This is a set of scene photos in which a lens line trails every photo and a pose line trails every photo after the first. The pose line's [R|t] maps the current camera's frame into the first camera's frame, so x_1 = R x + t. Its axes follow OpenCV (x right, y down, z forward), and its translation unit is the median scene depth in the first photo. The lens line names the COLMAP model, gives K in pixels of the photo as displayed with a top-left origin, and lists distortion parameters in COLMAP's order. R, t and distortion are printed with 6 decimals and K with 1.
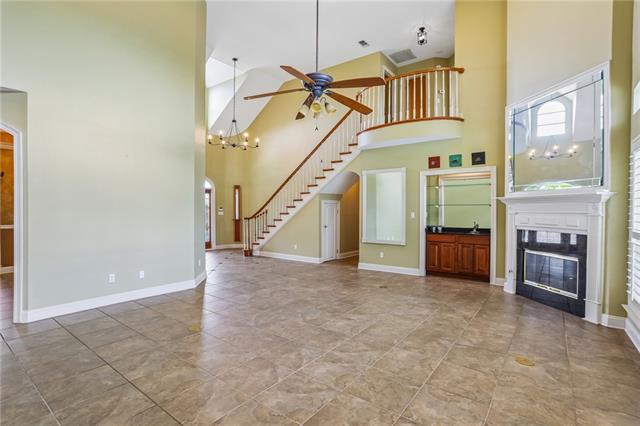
lens RADIAL K [[316.6, 0, 320.4], [0, 316.6, 214.8], [0, 0, 1]] dist [-0.060325, 0.037135]
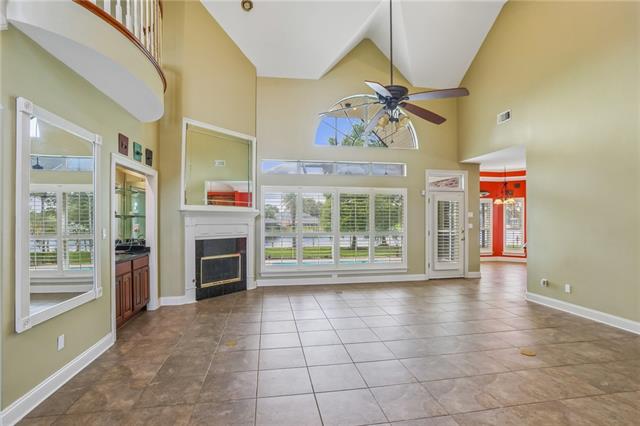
lens RADIAL K [[316.6, 0, 320.4], [0, 316.6, 214.8], [0, 0, 1]] dist [-0.060325, 0.037135]
pose [[-0.725575, 0.008299, 0.688093, -0.254410], [0.006401, 0.999965, -0.005312, -0.017927], [-0.688113, 0.000550, -0.725603, 0.897342]]
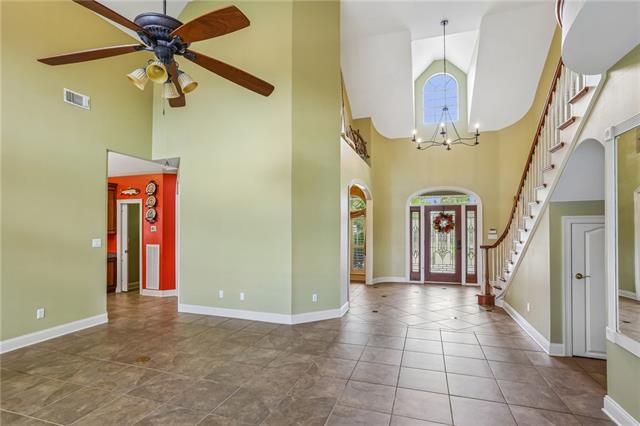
lens RADIAL K [[316.6, 0, 320.4], [0, 316.6, 214.8], [0, 0, 1]] dist [-0.060325, 0.037135]
pose [[0.320971, -0.034145, -0.946473, 0.316874], [-0.010746, 0.999154, -0.039690, -0.028571], [0.947028, 0.022910, 0.320333, 0.520931]]
